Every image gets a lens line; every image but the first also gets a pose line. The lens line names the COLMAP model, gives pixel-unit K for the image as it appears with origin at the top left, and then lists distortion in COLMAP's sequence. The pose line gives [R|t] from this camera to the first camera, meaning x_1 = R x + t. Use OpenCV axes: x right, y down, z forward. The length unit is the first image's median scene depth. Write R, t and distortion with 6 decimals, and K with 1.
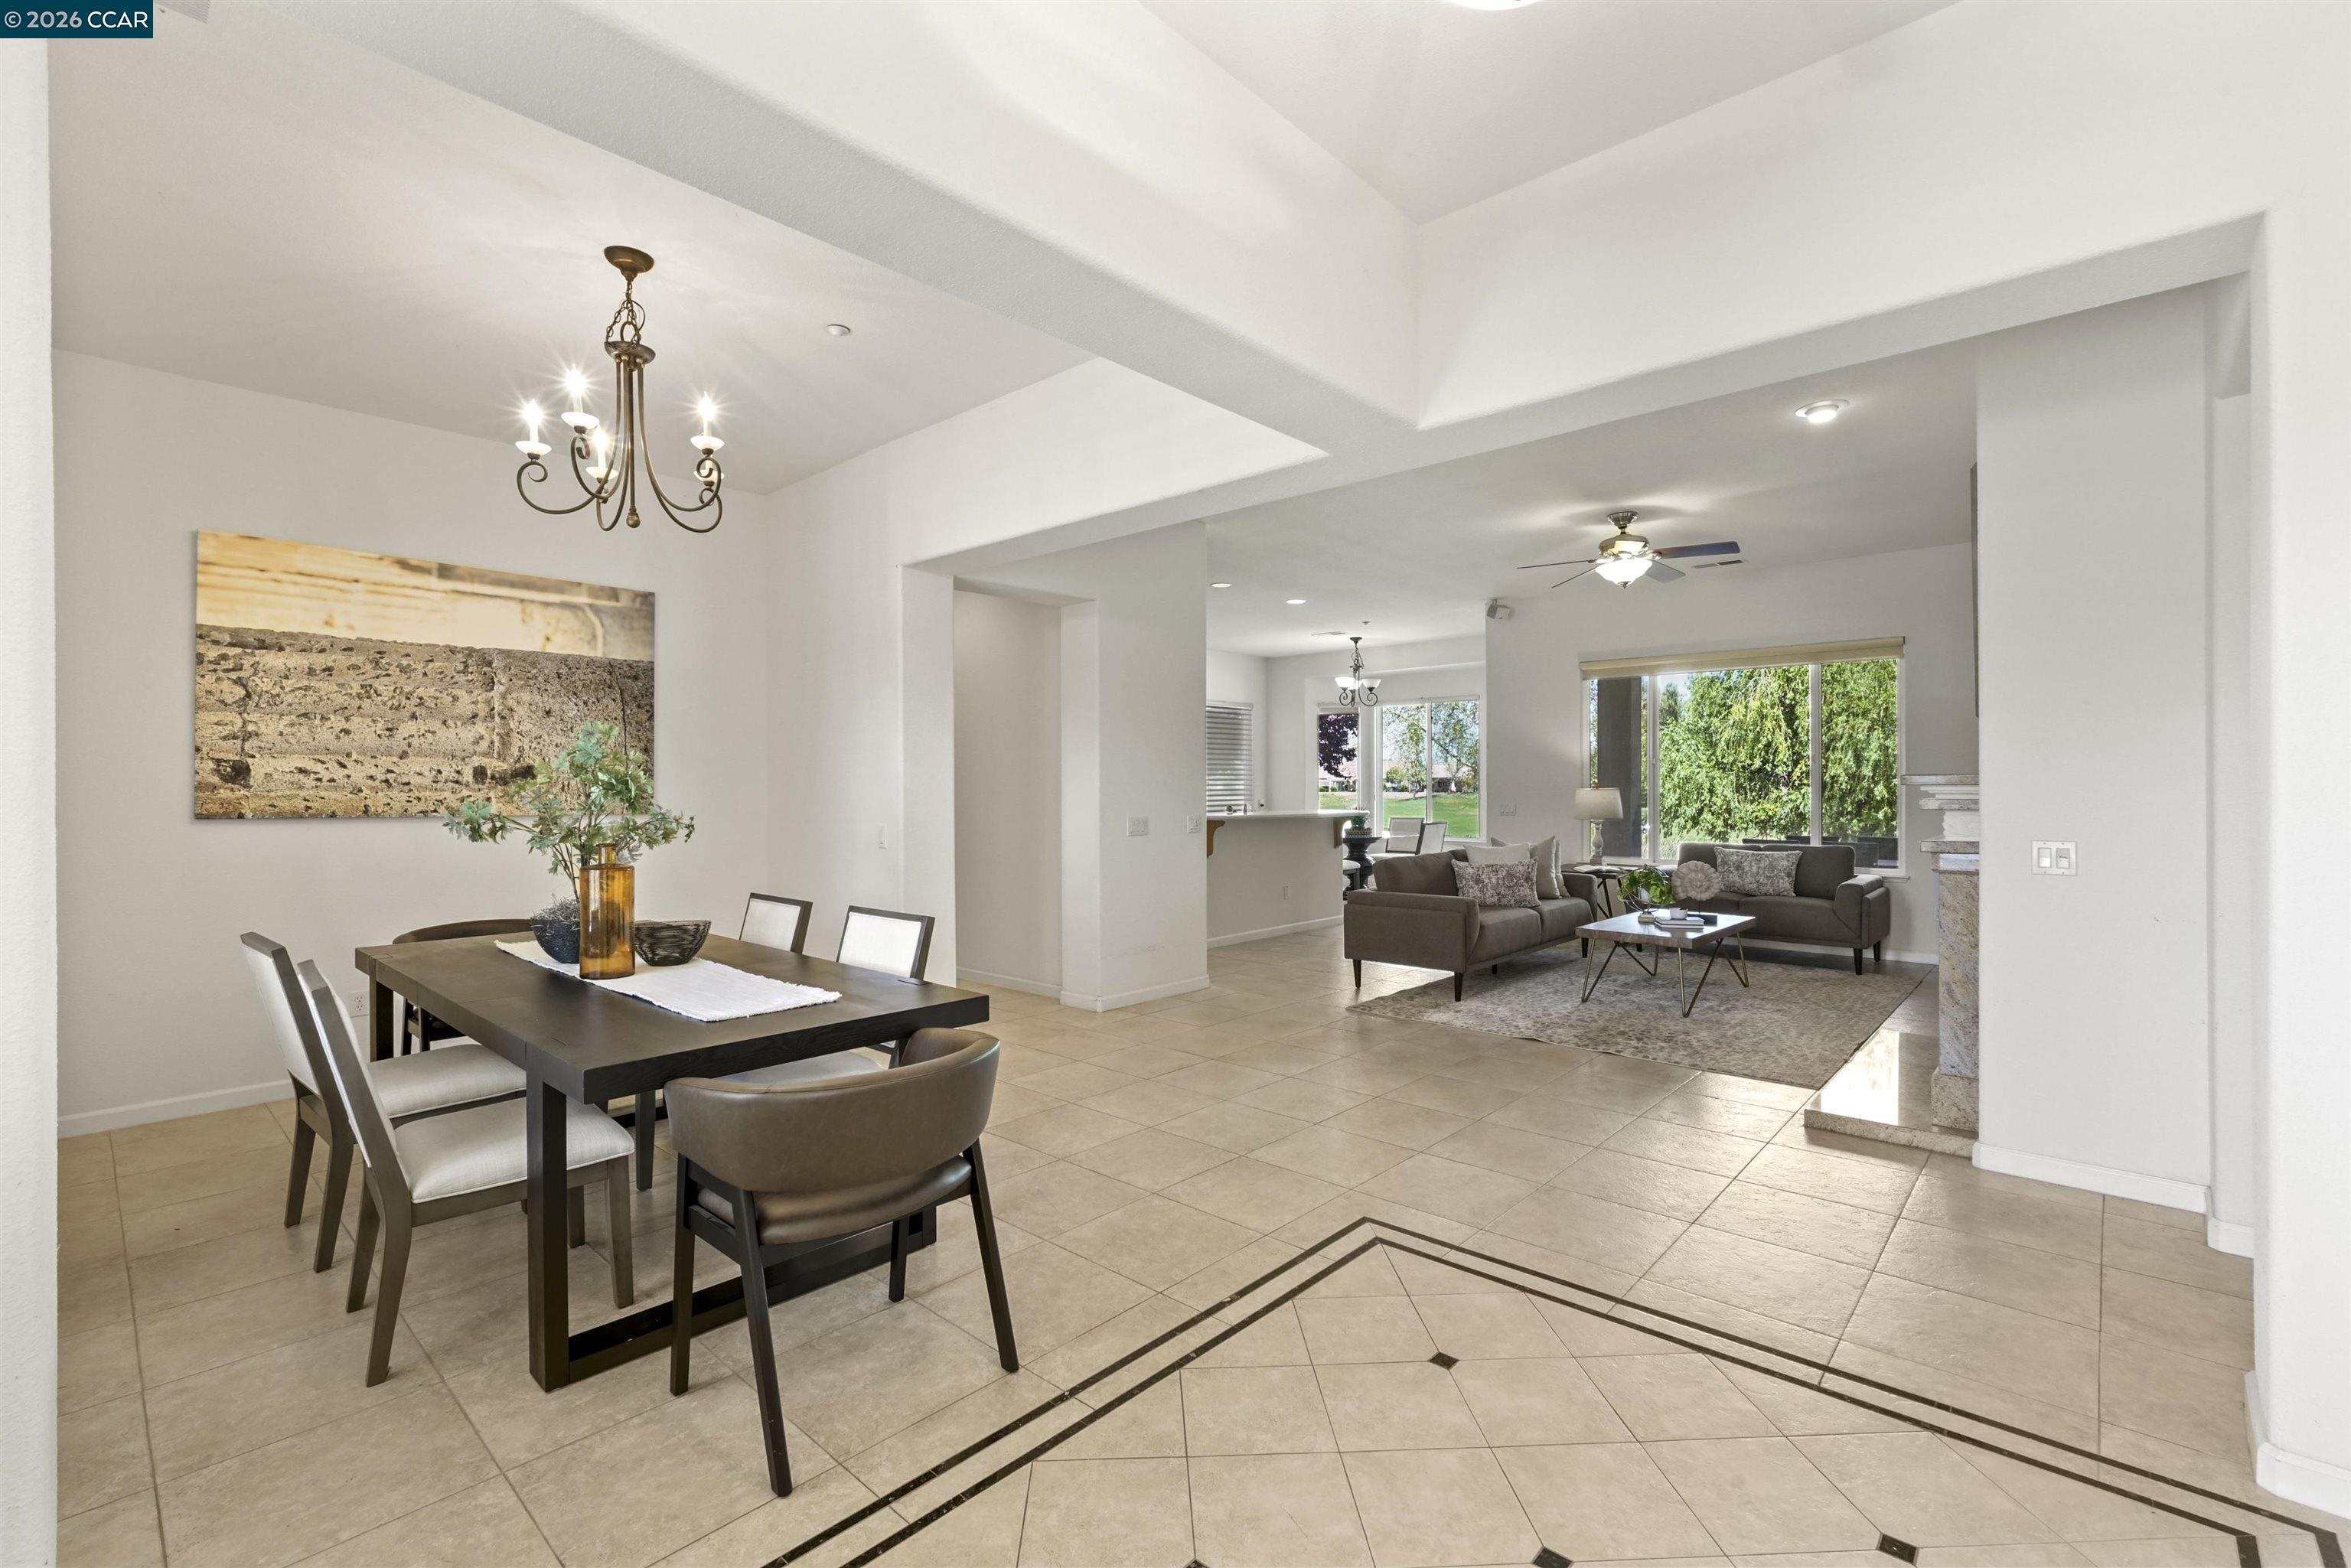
lens RADIAL K [[1032.2, 0, 1175.5], [0, 1032.2, 784.0], [0, 0, 1]] dist [-0.015402, 0.009170]
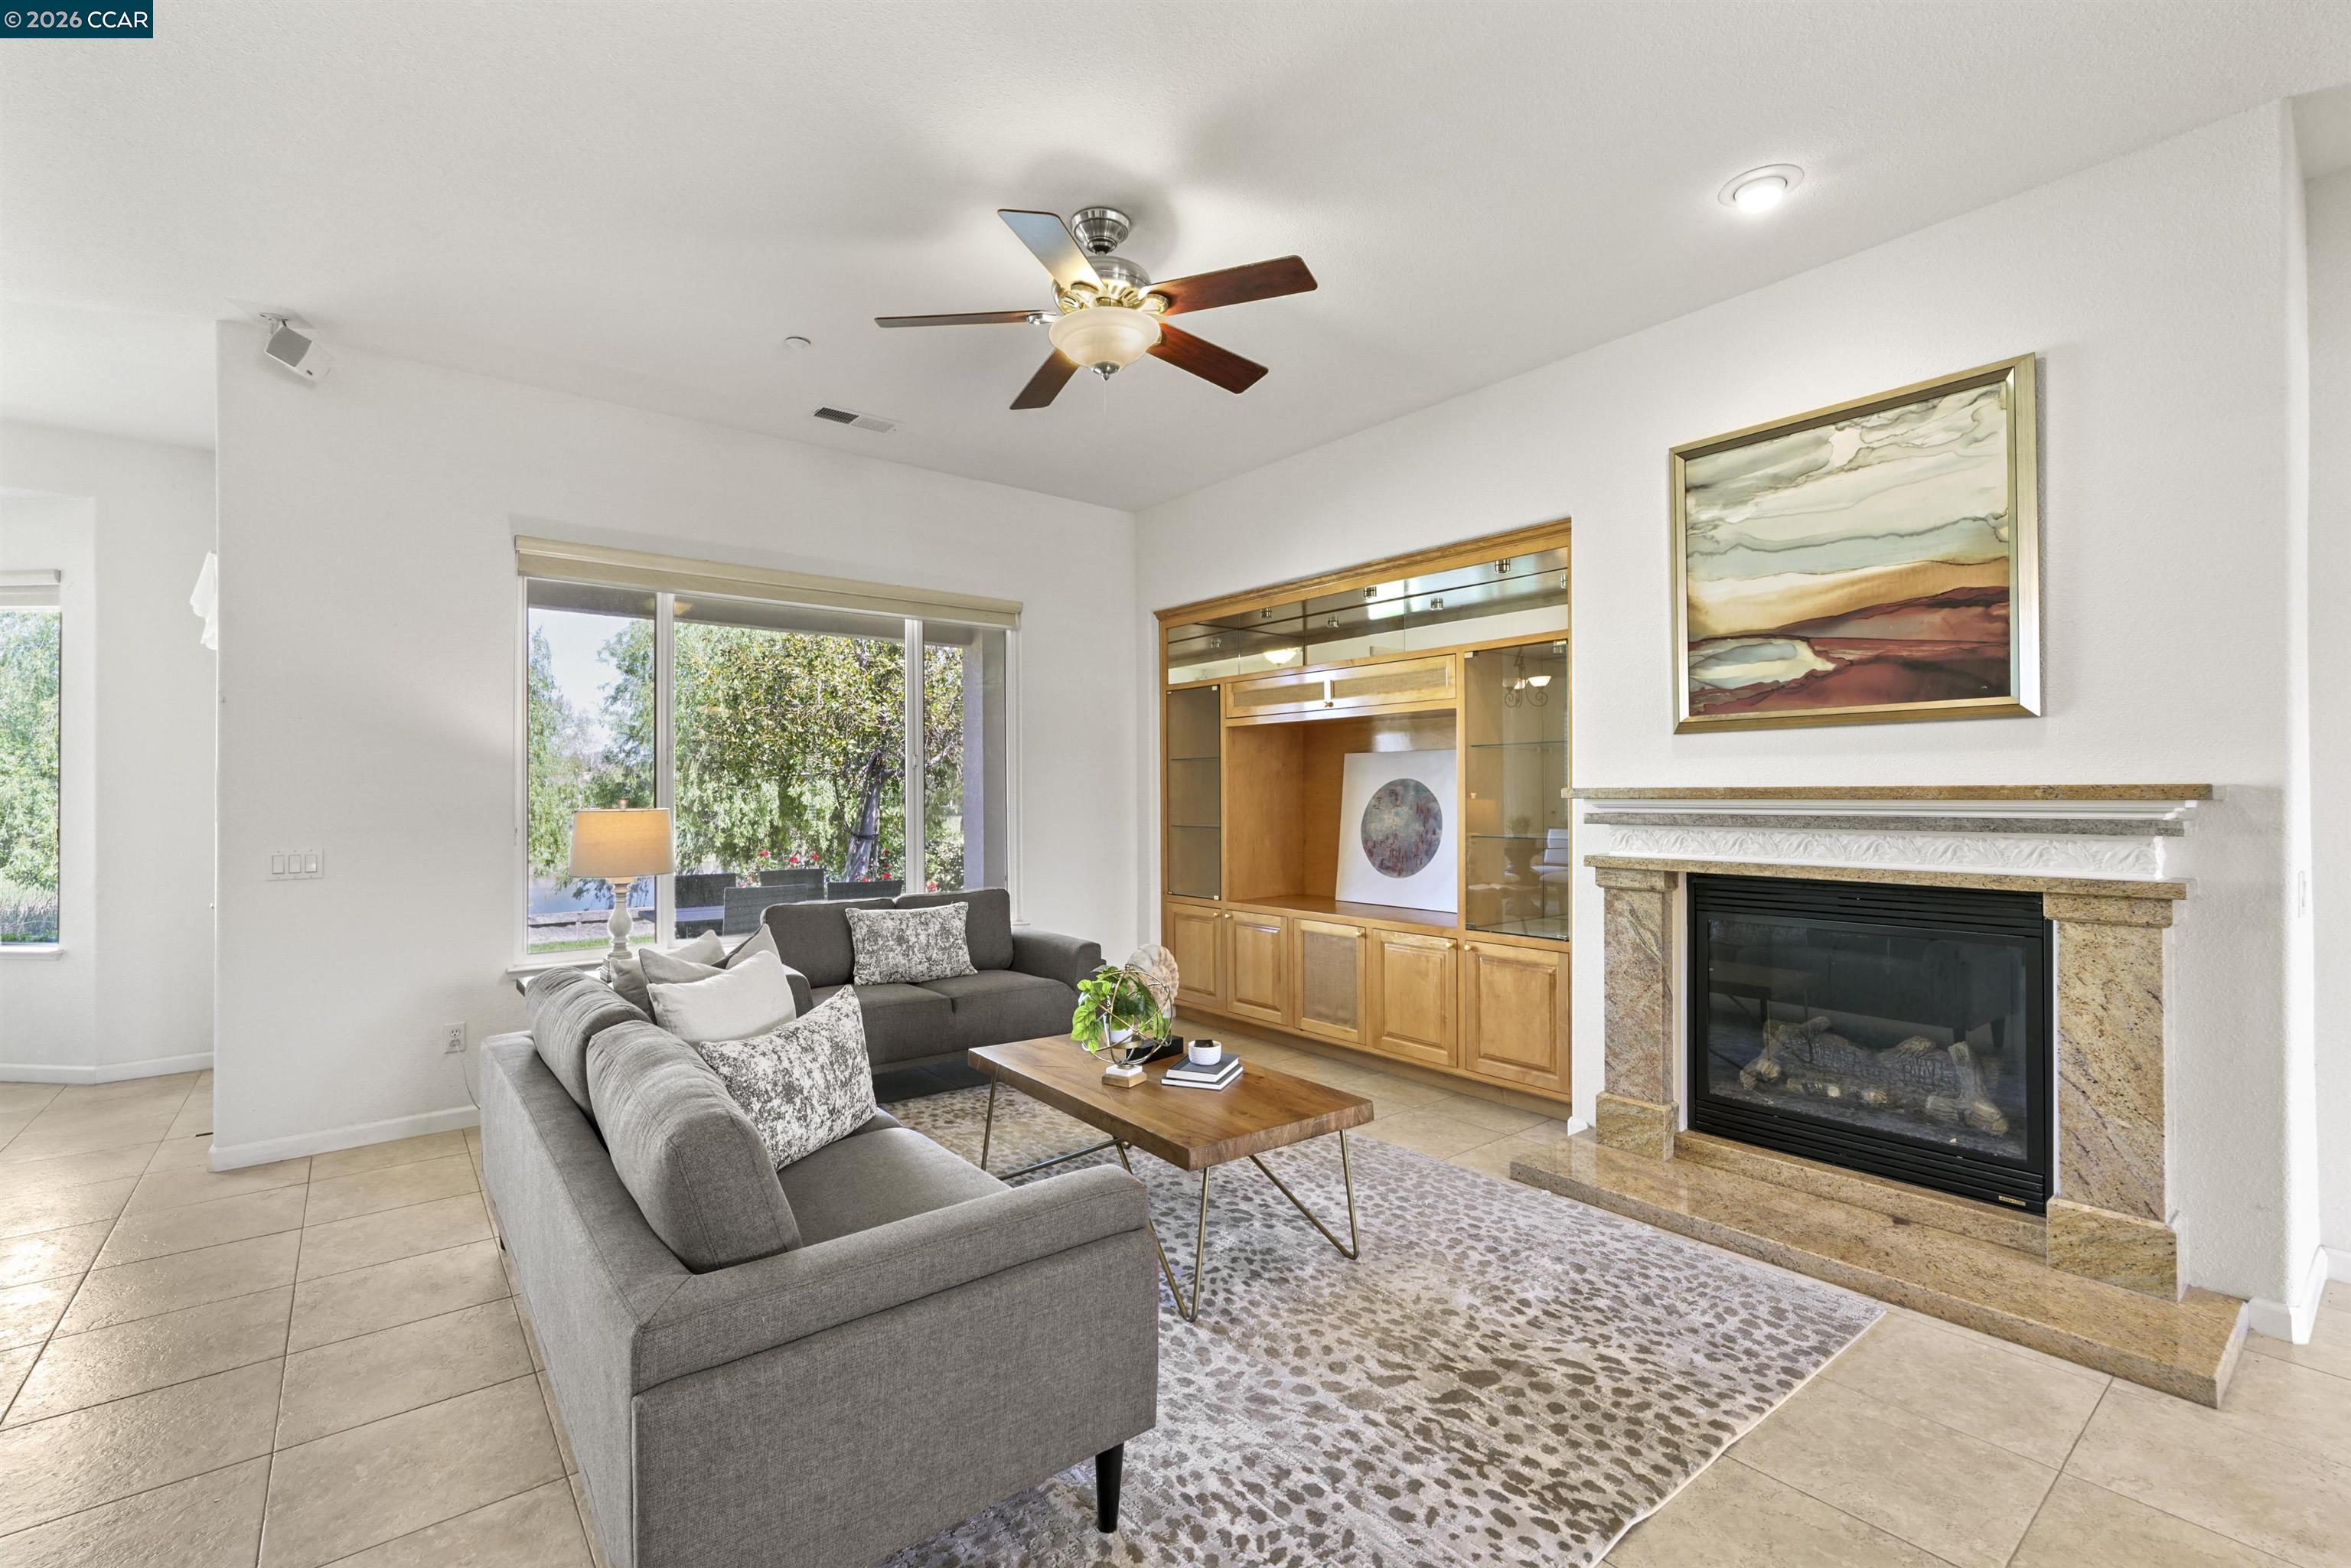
lens RADIAL K [[1026.4, 0, 1173.3], [0, 1026.4, 788.9], [0, 0, 1]] dist [-0.016856, 0.008983]
pose [[0.157263, 0.008375, 0.987521, -0.021209], [0.002011, 0.999959, -0.008801, -0.000549], [-0.987555, 0.003370, 0.157239, 1.237653]]
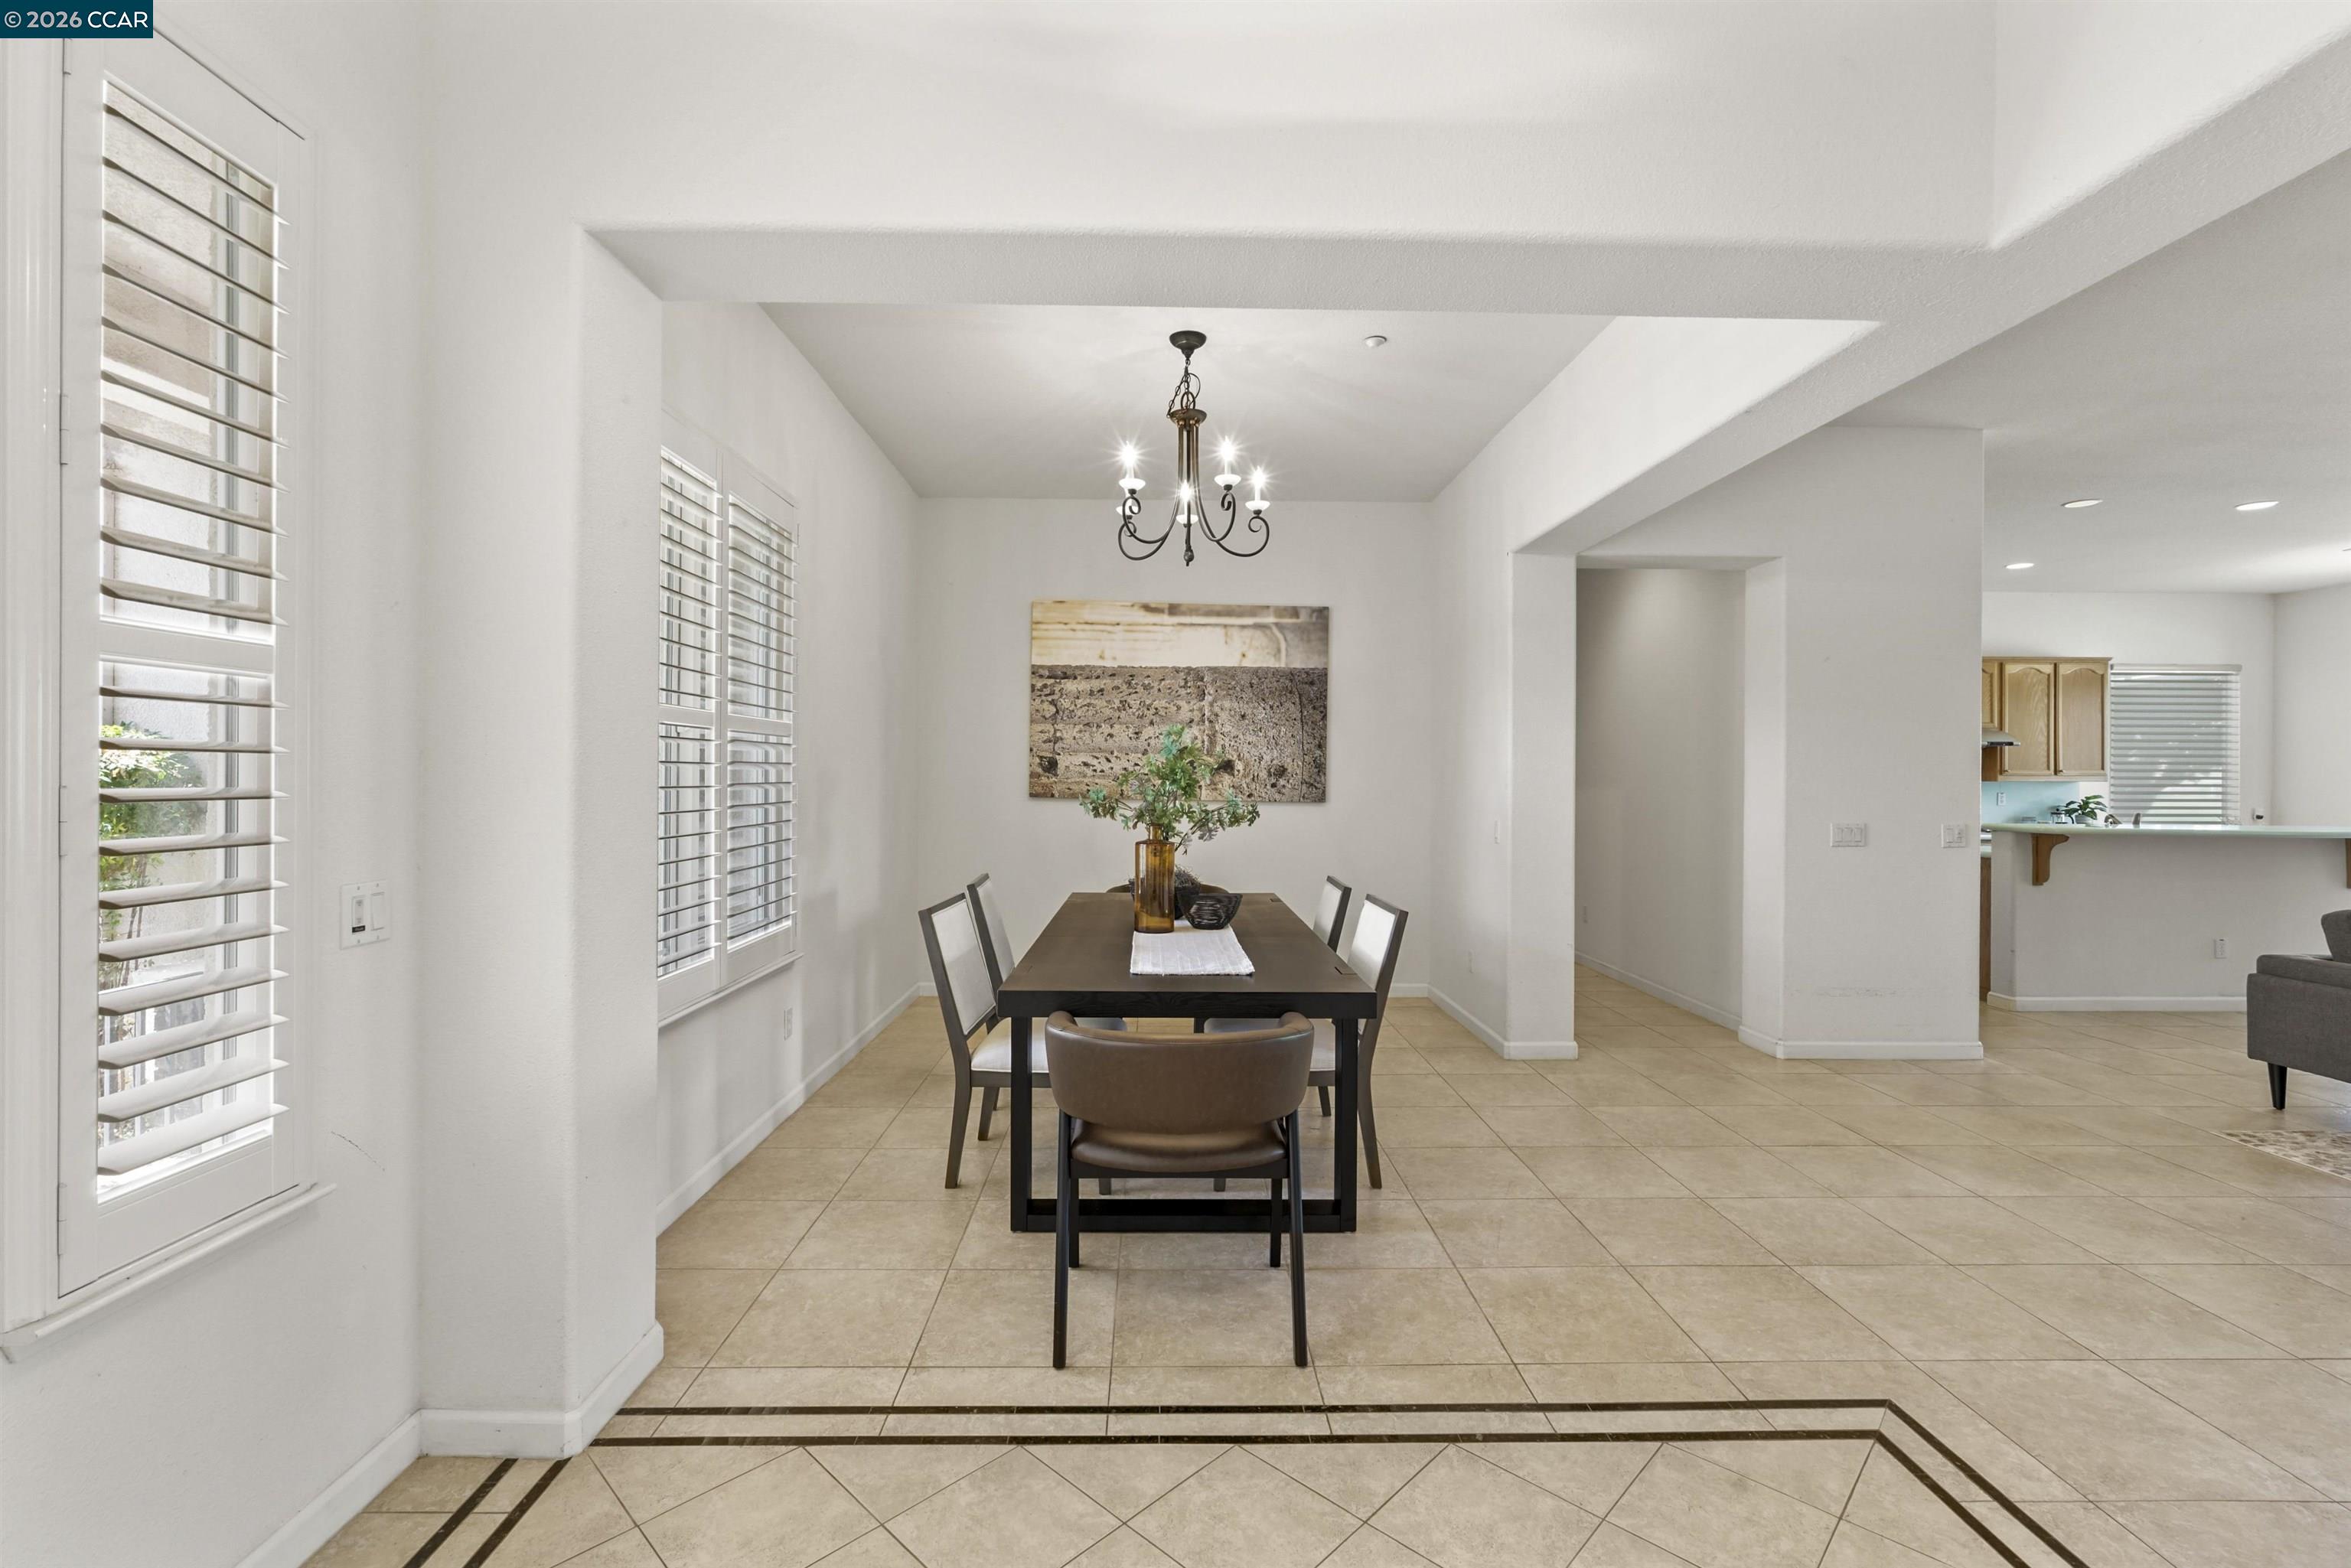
lens RADIAL K [[1032.2, 0, 1175.5], [0, 1032.2, 784.0], [0, 0, 1]] dist [-0.015402, 0.009170]
pose [[0.689516, 0.014696, -0.724121, 0.233790], [-0.010024, 0.999892, 0.010748, -0.002007], [0.724201, -0.000153, 0.689589, 0.109667]]
